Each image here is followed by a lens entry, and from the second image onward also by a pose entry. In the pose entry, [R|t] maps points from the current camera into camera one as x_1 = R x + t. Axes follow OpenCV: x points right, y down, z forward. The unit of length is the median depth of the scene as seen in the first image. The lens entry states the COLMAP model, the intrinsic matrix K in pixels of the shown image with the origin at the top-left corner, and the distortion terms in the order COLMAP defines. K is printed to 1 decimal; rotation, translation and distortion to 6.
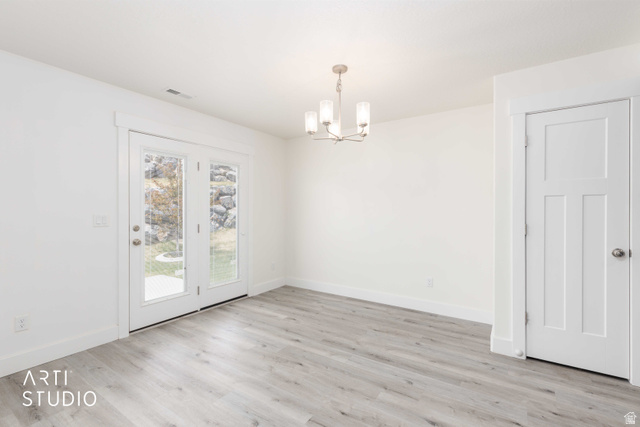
lens RADIAL K [[285.7, 0, 320.0], [0, 285.7, 213.5], [0, 0, 1]] dist [-0.000845, -0.000178]
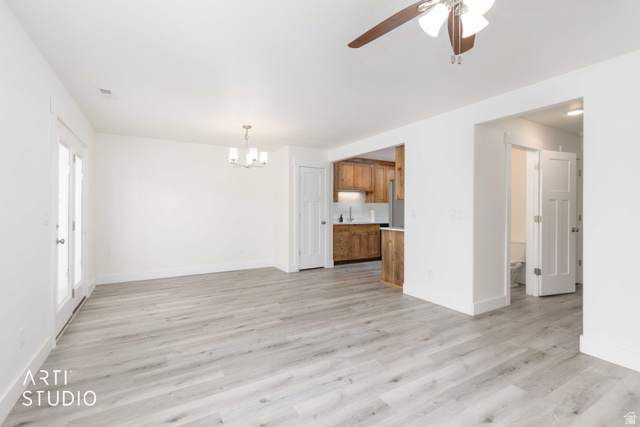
lens RADIAL K [[286.3, 0, 319.0], [0, 286.3, 207.1], [0, 0, 1]] dist [-0.000481, -0.000249]
pose [[0.440928, 0.002716, 0.897538, -1.322356], [0.004332, 0.999977, -0.005154, 0.000226], [-0.897532, 0.006160, 0.440906, -0.175656]]
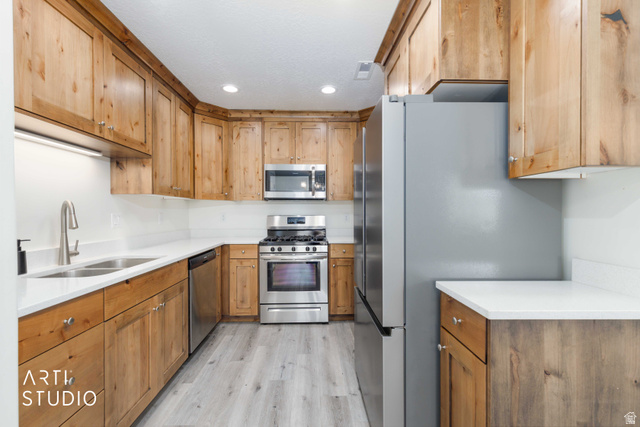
lens RADIAL K [[286.3, 0, 319.0], [0, 286.3, 207.1], [0, 0, 1]] dist [-0.000481, -0.000249]
pose [[-0.574635, 0.009000, 0.818361, -1.242205], [0.009703, 0.999944, -0.004184, 0.000290], [-0.818353, 0.005536, -0.574690, -0.136197]]
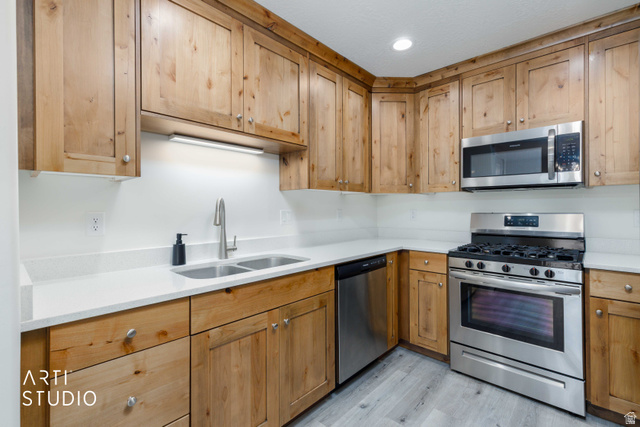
lens RADIAL K [[286.3, 0, 319.0], [0, 286.3, 207.1], [0, 0, 1]] dist [-0.000481, -0.000249]
pose [[0.172065, -0.001266, 0.985085, -1.230944], [0.019918, 0.999799, -0.002194, 0.000512], [-0.984884, 0.019998, 0.172056, -0.148284]]
